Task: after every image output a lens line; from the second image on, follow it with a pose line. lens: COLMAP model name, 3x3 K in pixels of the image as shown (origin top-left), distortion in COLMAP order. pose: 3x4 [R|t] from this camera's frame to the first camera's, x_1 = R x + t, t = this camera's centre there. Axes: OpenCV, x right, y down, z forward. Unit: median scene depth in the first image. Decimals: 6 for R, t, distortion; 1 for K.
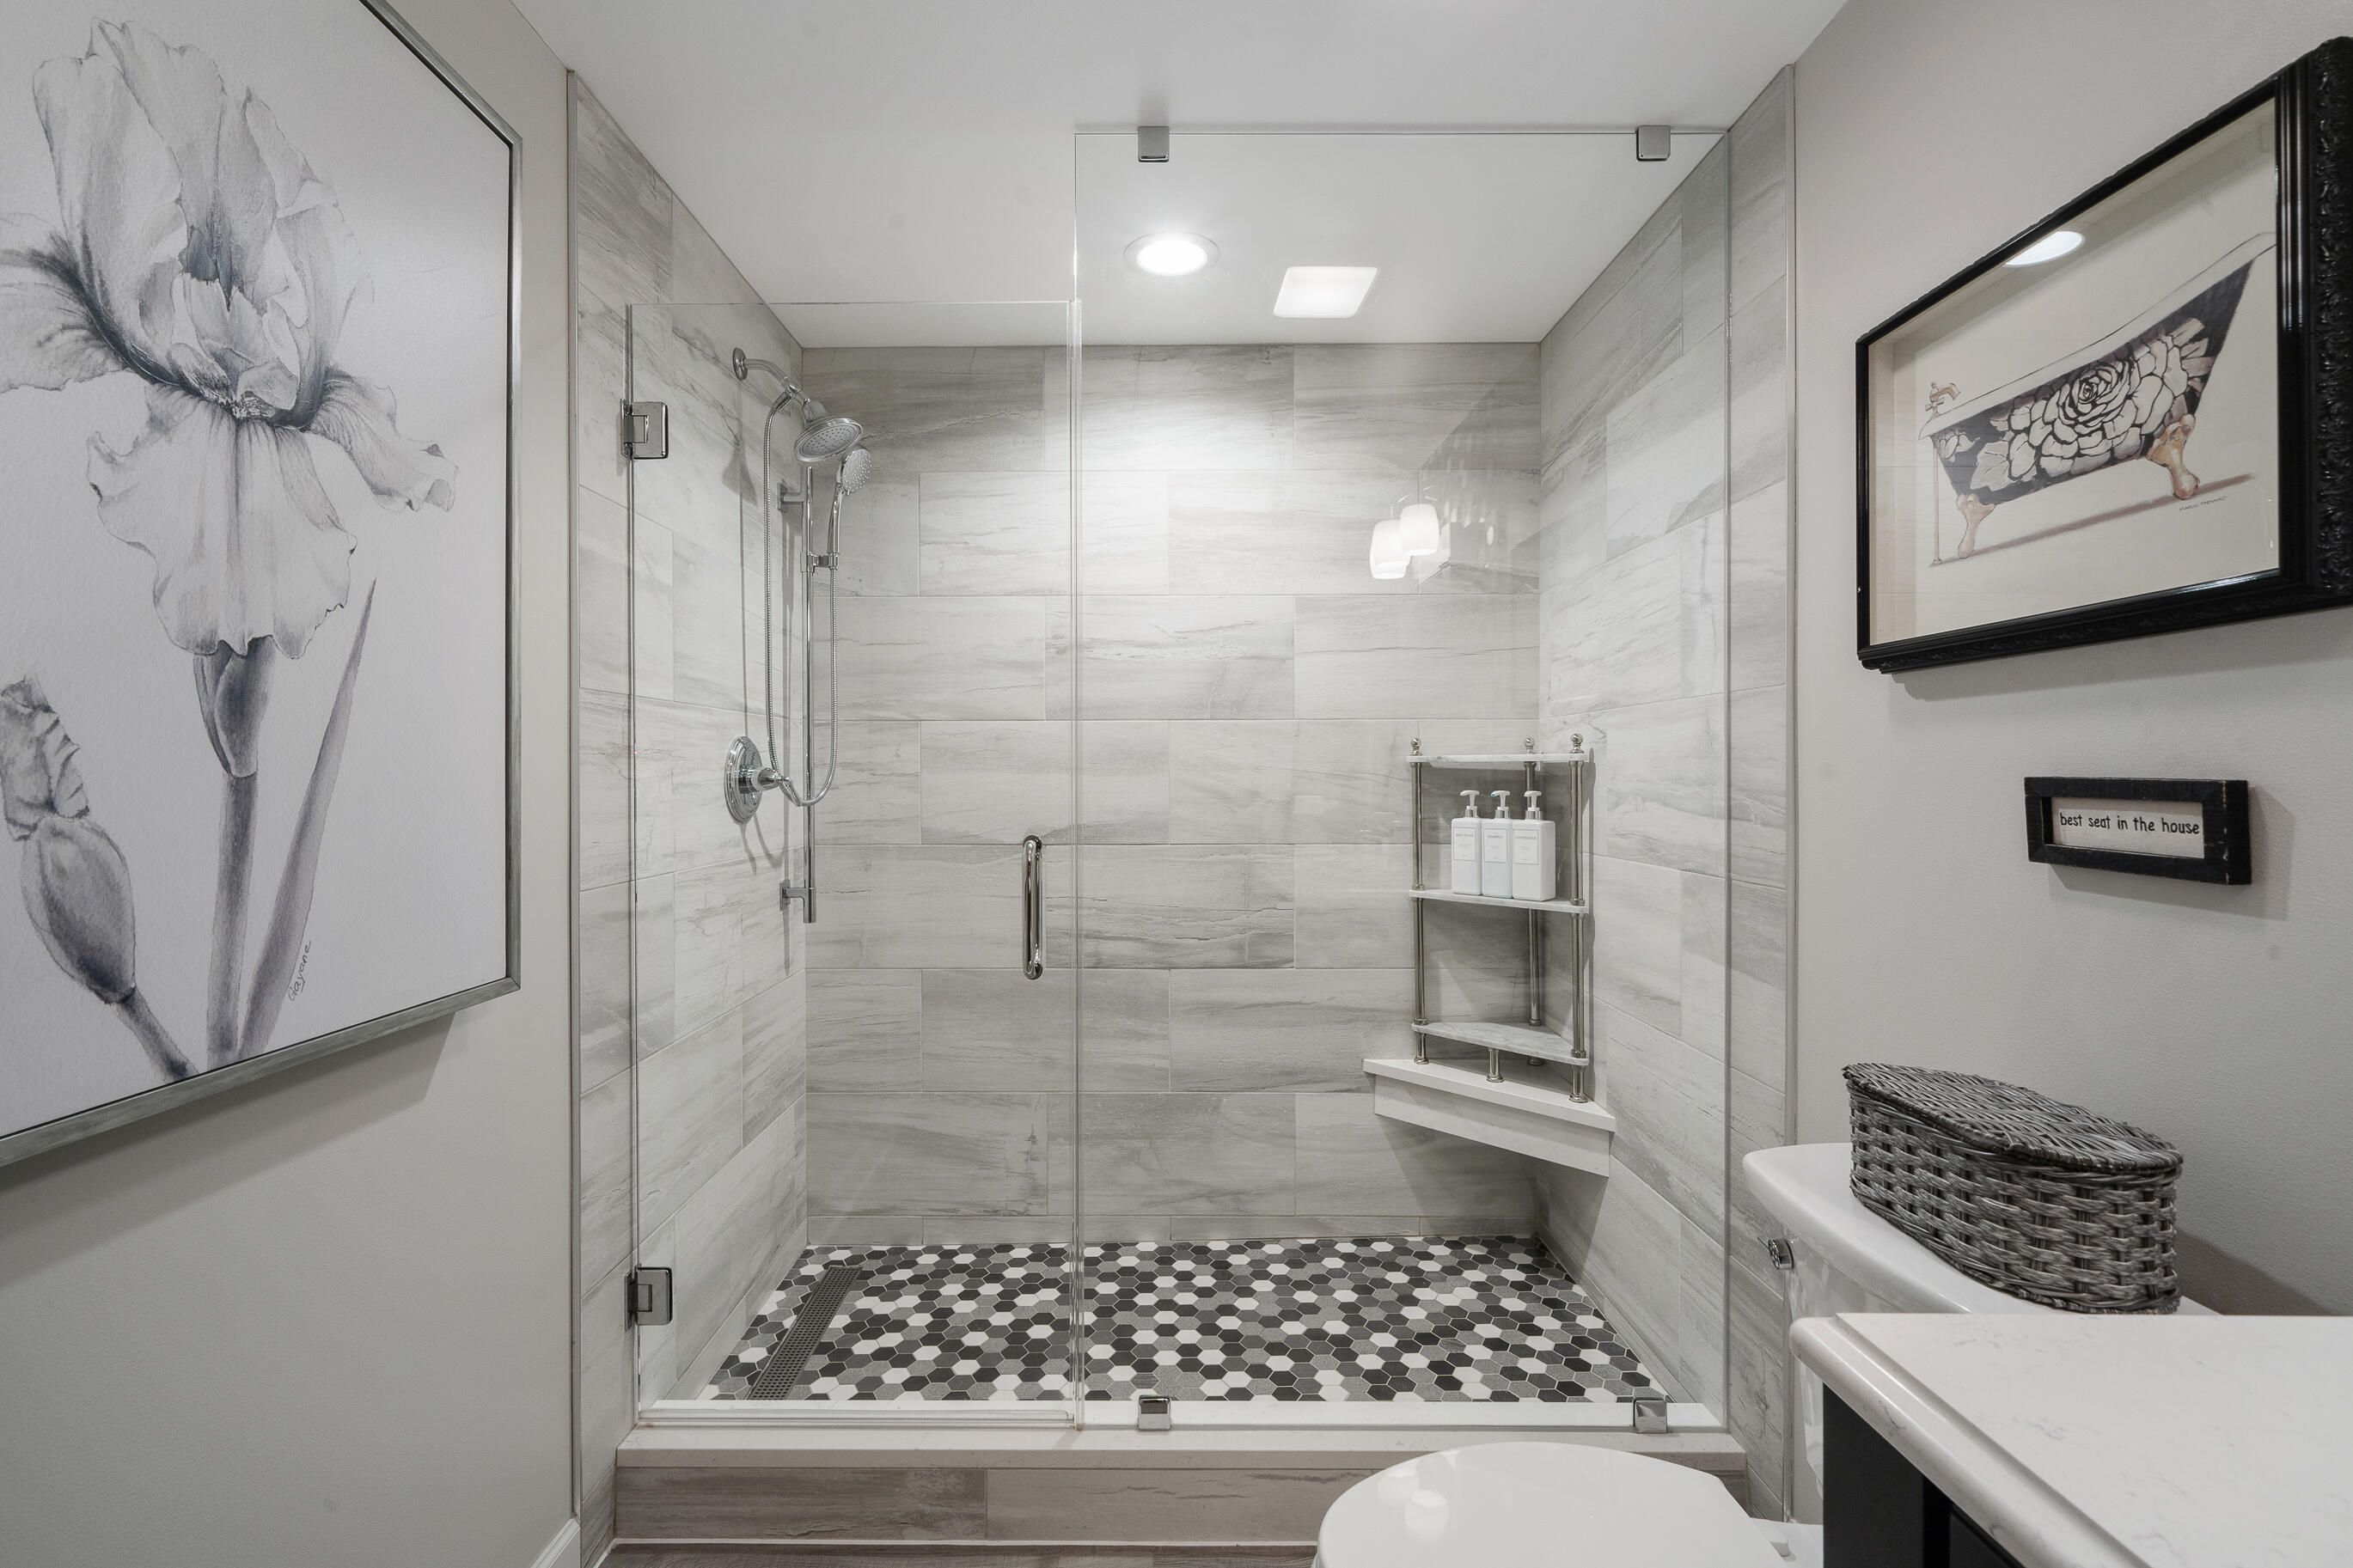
lens RADIAL K [[1016.7, 0, 1185.8], [0, 1016.7, 776.6], [0, 0, 1]] dist [-0.002605, 0.000175]
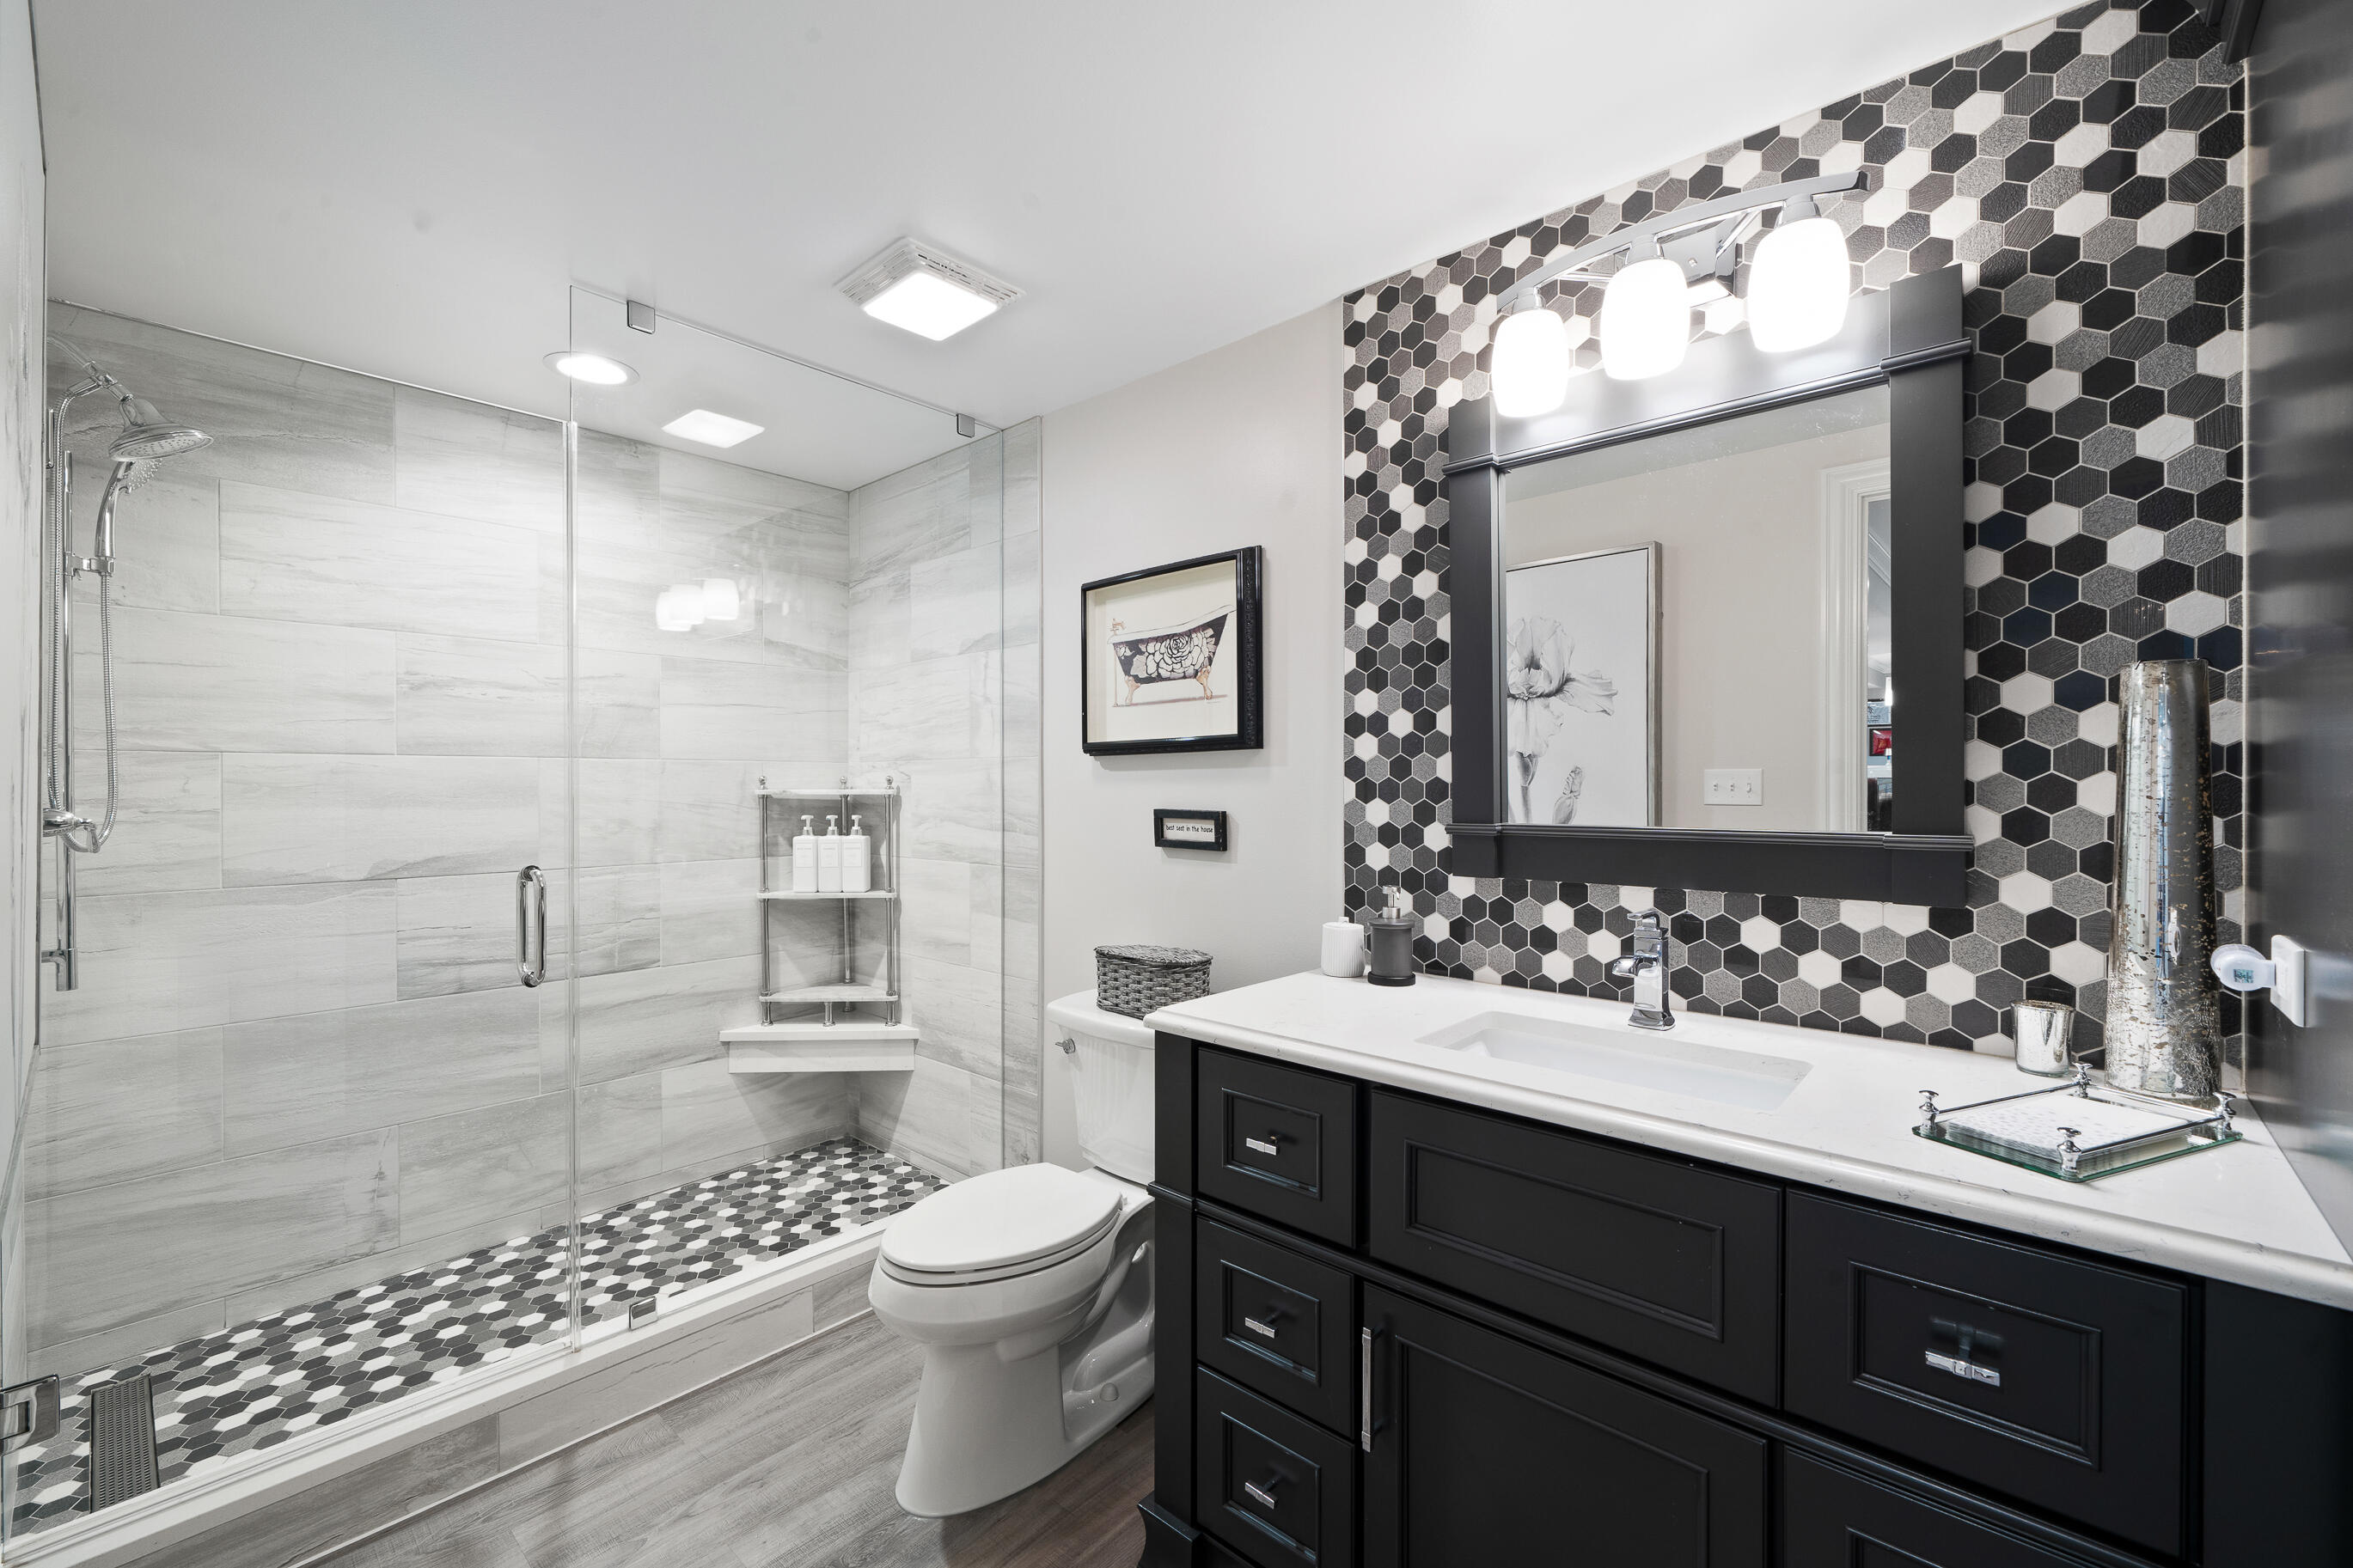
lens RADIAL K [[950.2, 0, 1173.9], [0, 950.2, 790.6], [0, 0, 1]] dist [0.000890, 0.000205]
pose [[0.668300, -0.002695, 0.743887, -0.354744], [0.002156, 0.999996, 0.001686, -0.021968], [-0.743888, 0.000477, 0.668304, -0.220099]]
